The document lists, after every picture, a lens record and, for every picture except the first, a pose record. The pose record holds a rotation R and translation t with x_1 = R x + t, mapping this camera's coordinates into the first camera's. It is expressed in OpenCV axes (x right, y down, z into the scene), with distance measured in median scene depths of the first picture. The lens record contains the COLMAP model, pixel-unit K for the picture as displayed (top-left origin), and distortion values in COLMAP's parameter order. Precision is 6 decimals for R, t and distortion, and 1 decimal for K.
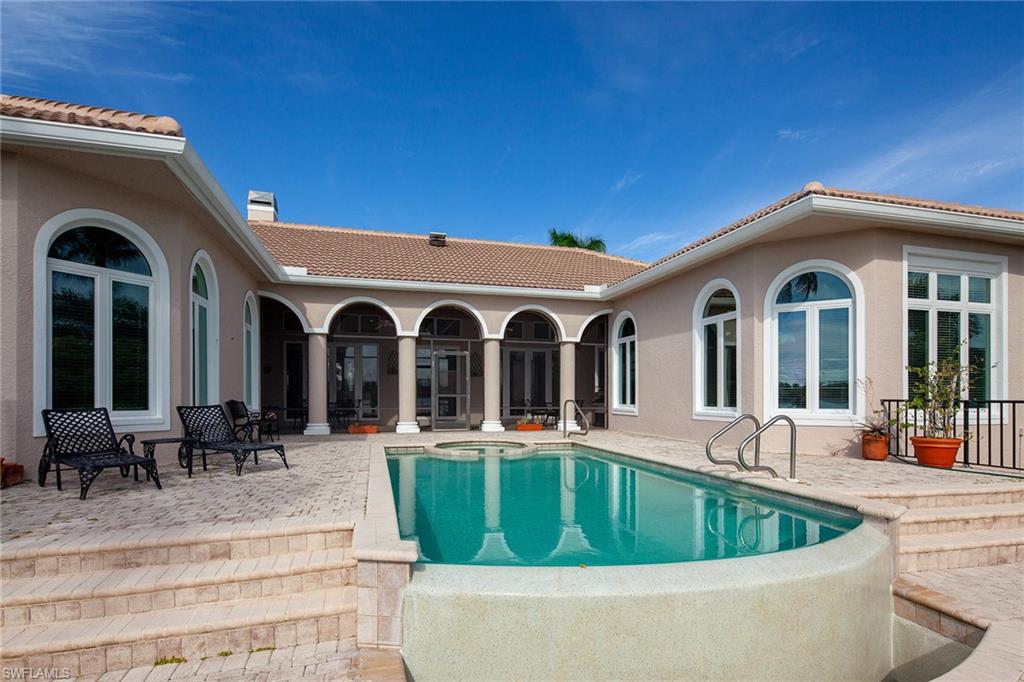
lens RADIAL K [[496.8, 0, 505.0], [0, 496.8, 327.3], [0, 0, 1]] dist [-0.000594, -0.000576]
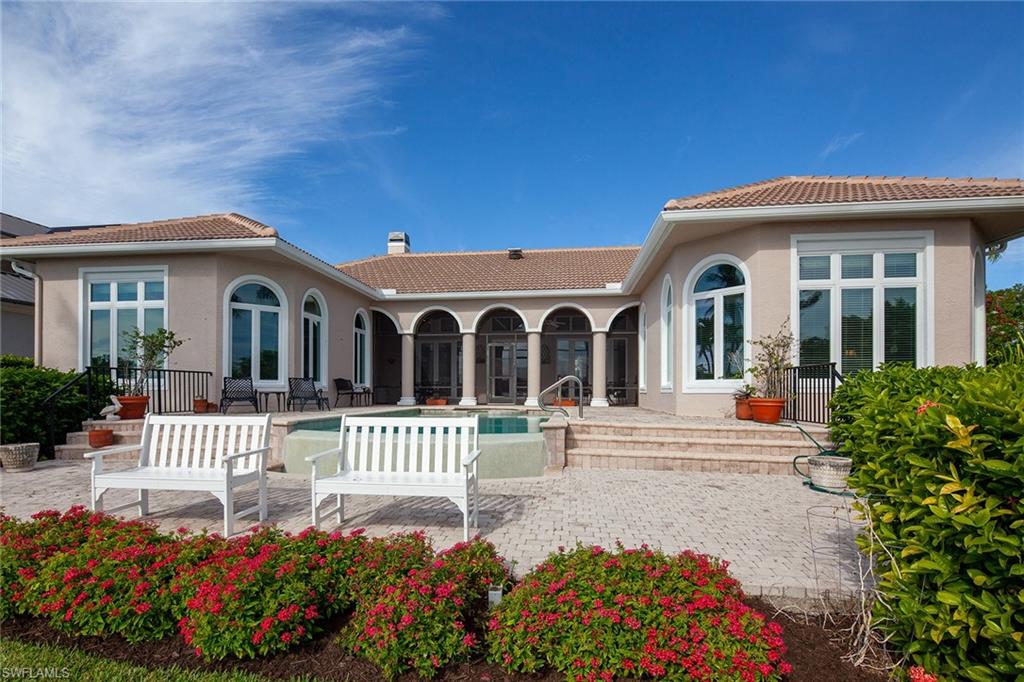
lens RADIAL K [[503.2, 0, 510.7], [0, 503.2, 289.1], [0, 0, 1]] dist [0.003540, 0.000068]
pose [[0.922839, -0.077006, -0.377410, 0.587919], [0.051455, 0.995676, -0.077339, 0.015047], [0.381734, 0.051952, 0.922811, -0.295144]]
